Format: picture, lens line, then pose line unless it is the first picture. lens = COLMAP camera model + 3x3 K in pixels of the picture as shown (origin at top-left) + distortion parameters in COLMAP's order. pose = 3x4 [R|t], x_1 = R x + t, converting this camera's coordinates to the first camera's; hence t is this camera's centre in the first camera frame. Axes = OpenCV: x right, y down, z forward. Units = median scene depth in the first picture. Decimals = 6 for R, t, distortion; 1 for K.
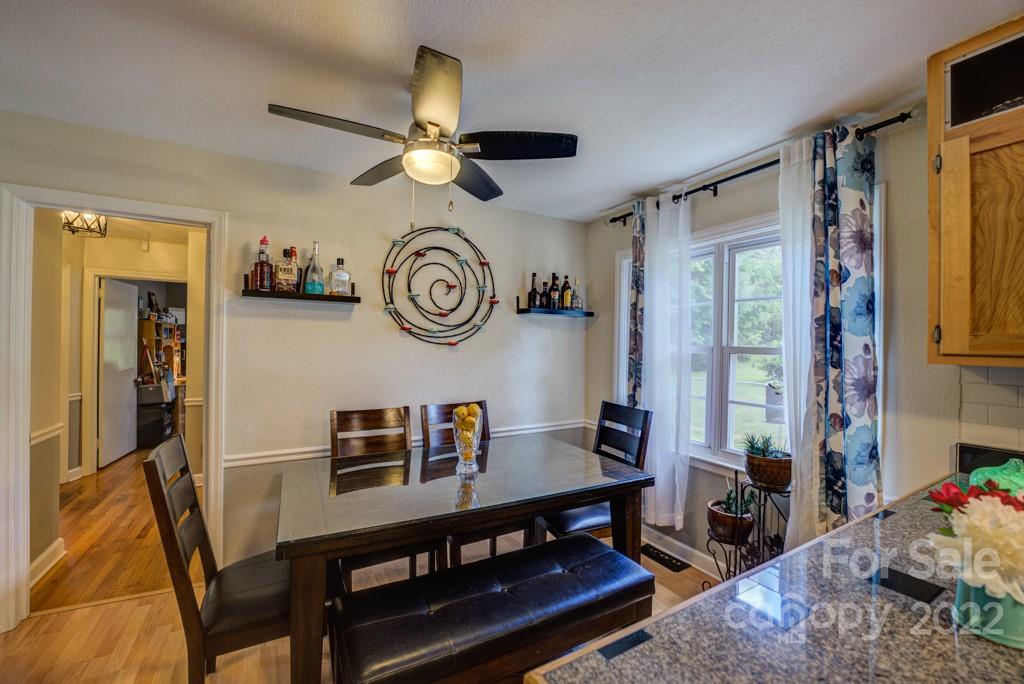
lens RADIAL K [[412.6, 0, 512.8], [0, 412.6, 346.2], [0, 0, 1]] dist [-0.023226, 0.000177]
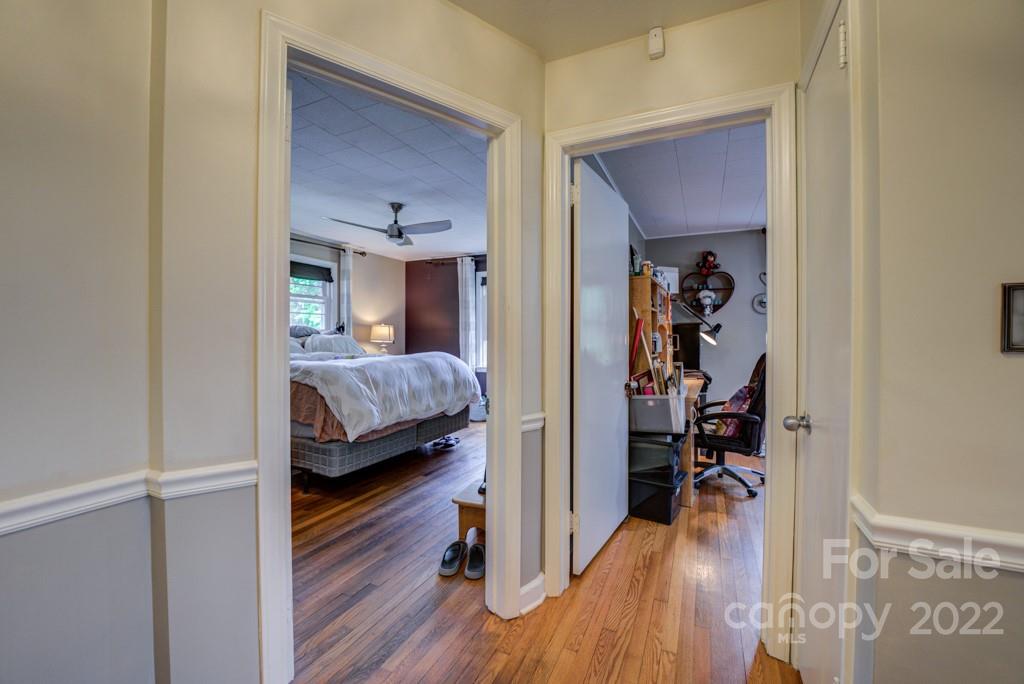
lens RADIAL K [[425.8, 0, 512.0], [0, 425.8, 342.0], [0, 0, 1]] dist [-0.014185, 0.000015]
pose [[0.574132, -0.012352, -0.818669, -0.559694], [0.005945, 0.999923, -0.010917, 0.033236], [0.818741, 0.001401, 0.574161, 0.554428]]
